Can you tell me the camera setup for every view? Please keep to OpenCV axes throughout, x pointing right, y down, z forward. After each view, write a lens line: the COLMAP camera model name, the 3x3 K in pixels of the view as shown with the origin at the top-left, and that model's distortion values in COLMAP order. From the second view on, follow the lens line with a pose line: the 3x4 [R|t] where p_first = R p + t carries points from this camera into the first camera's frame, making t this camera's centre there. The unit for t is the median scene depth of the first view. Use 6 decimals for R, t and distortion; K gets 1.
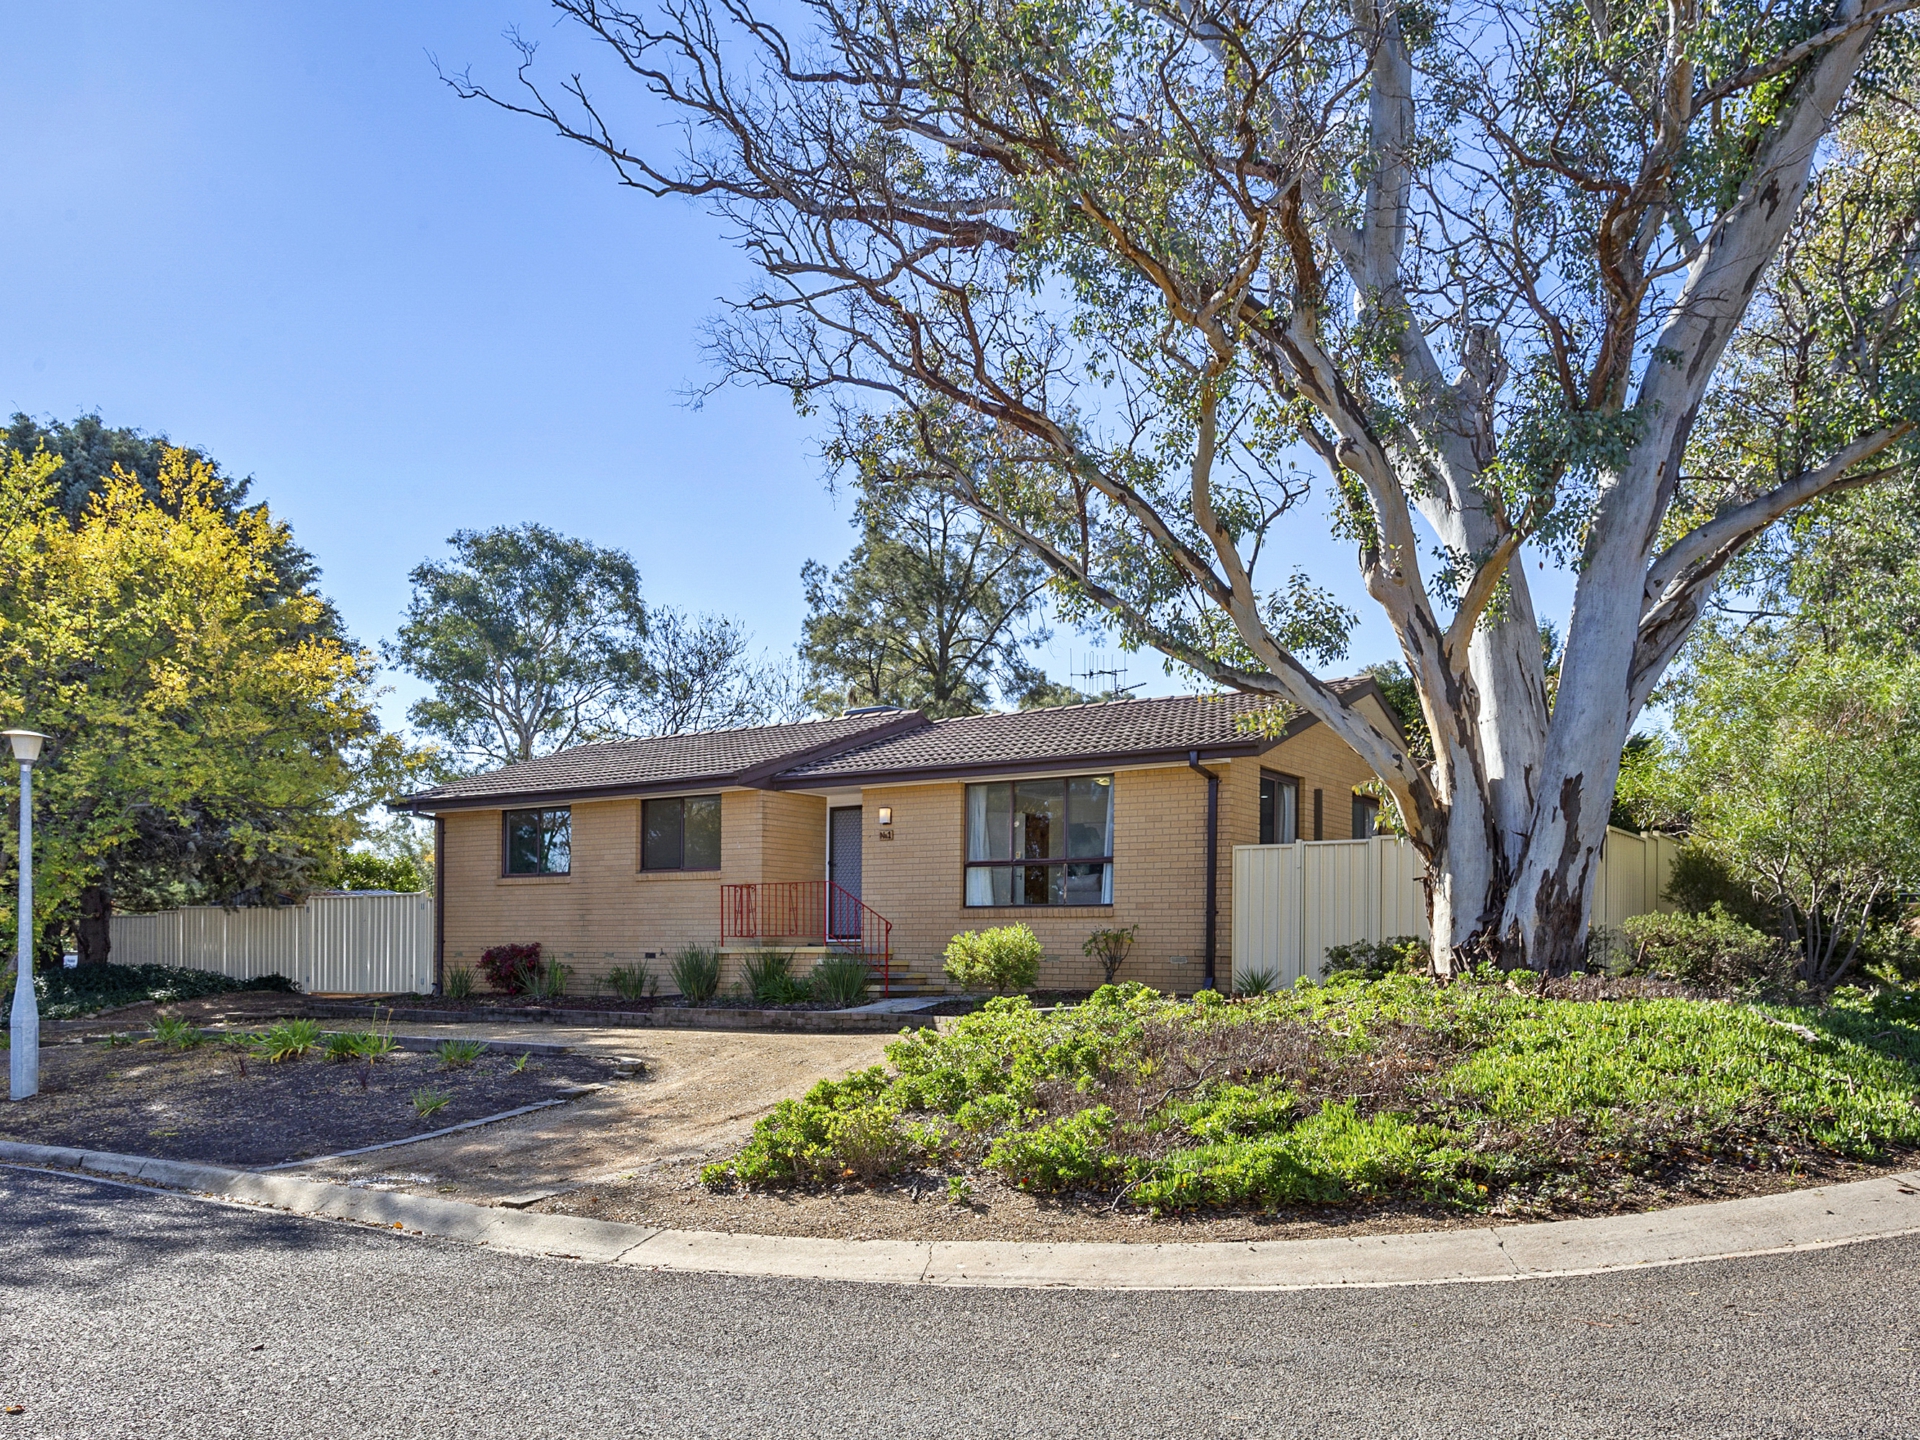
lens RADIAL K [[1278.3, 0, 955.8], [0, 1278.3, 847.2], [0, 0, 1]] dist [-0.001997, -0.000651]
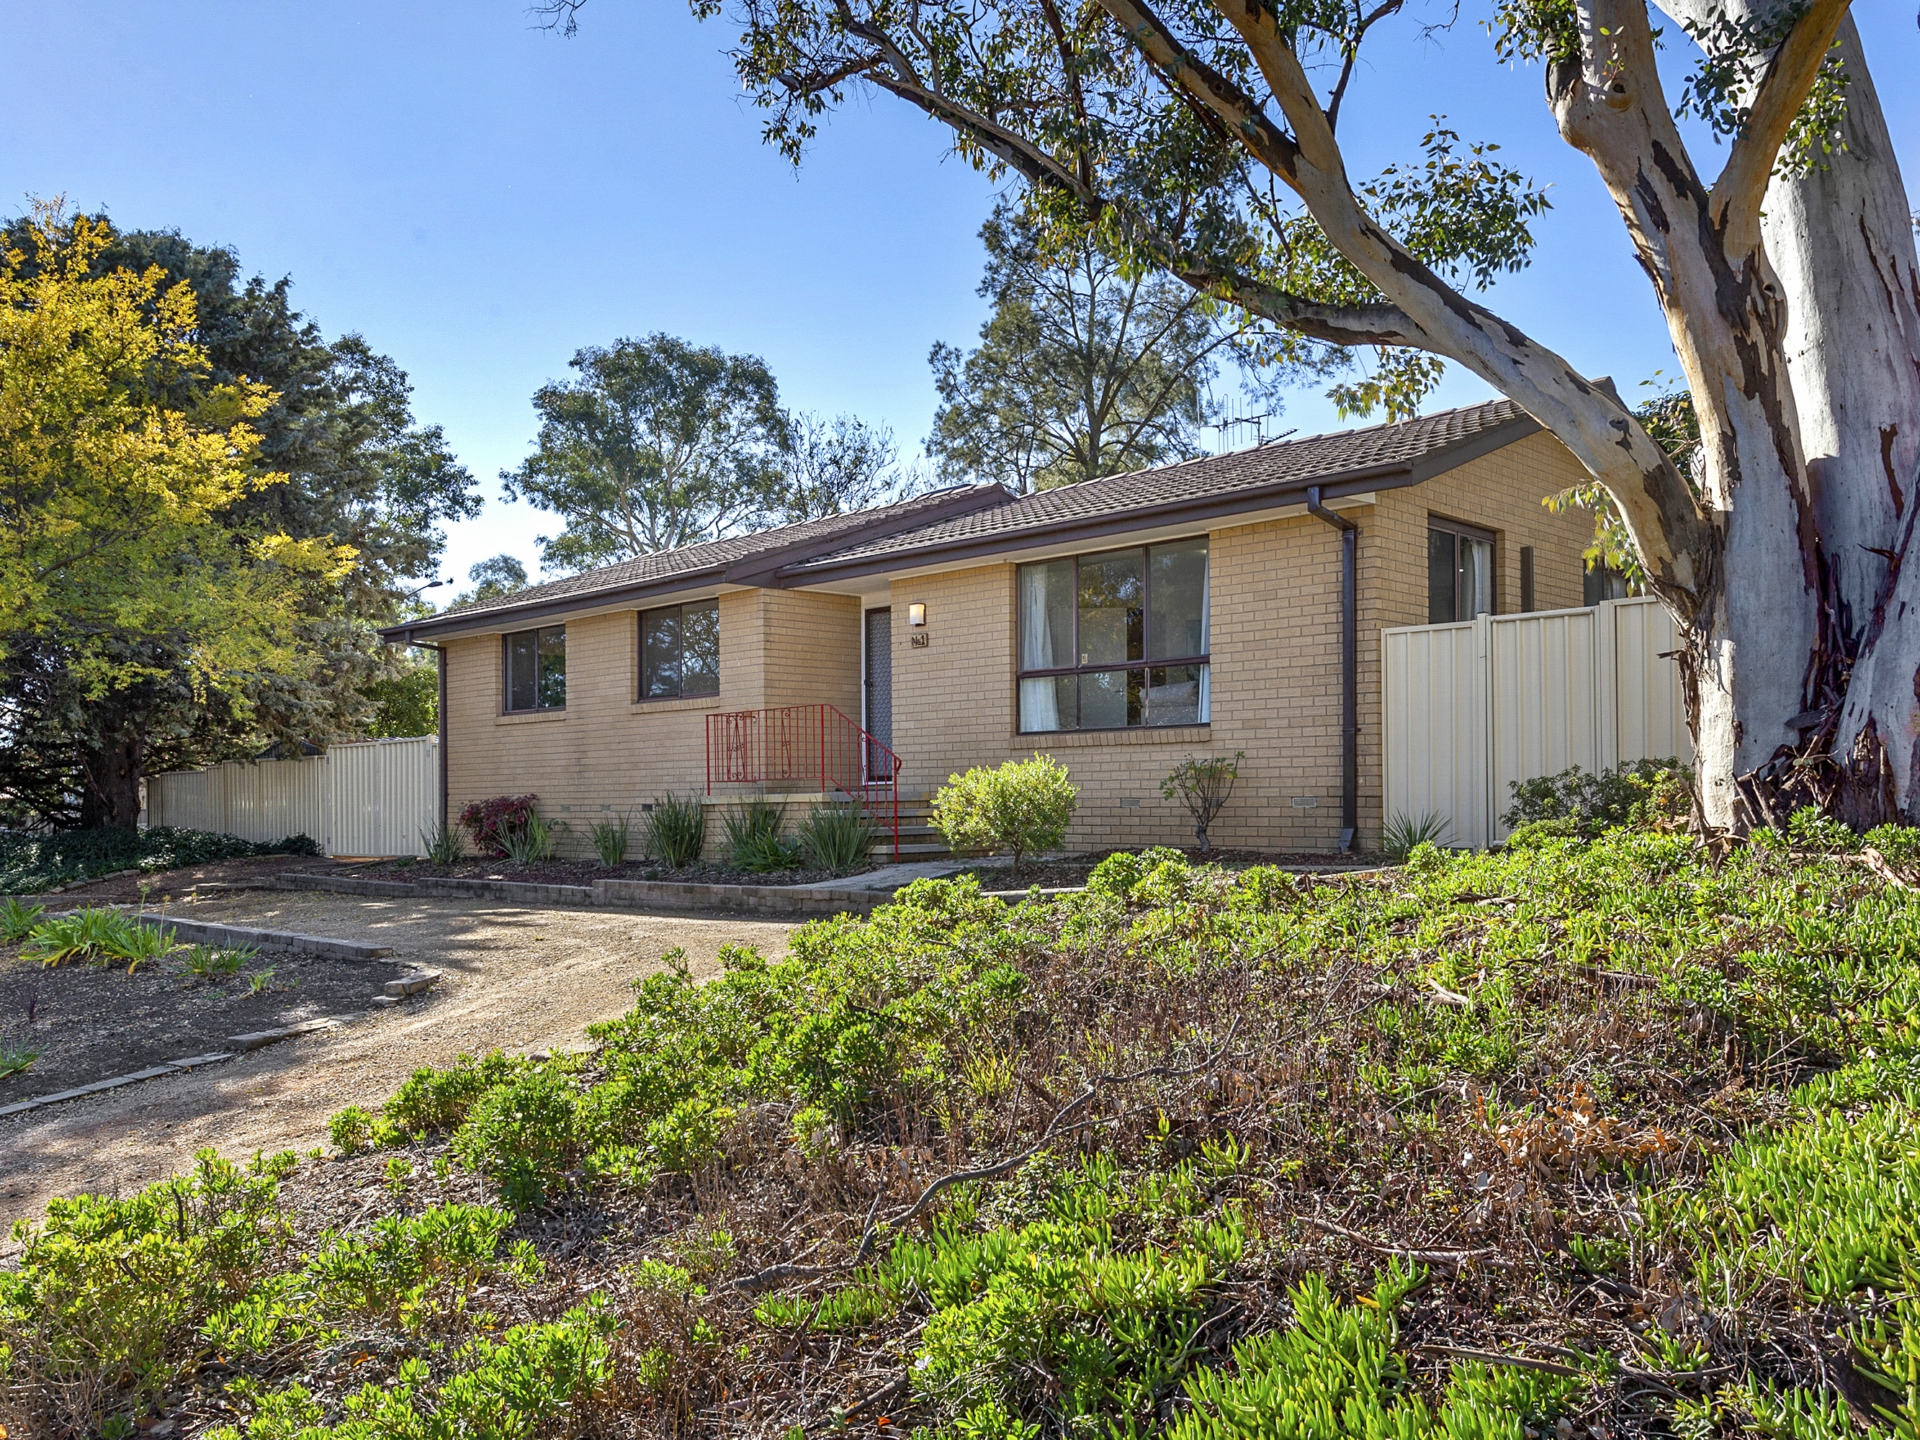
lens RADIAL K [[1360.4, 0, 960.0], [0, 1360.4, 720.0], [0, 0, 1]] dist [0.006648, -0.000791]
pose [[0.987950, -0.030523, -0.151731, 0.105311], [0.035237, 0.998973, 0.028473, 0.018010], [0.150707, -0.033477, 0.988012, 0.265029]]
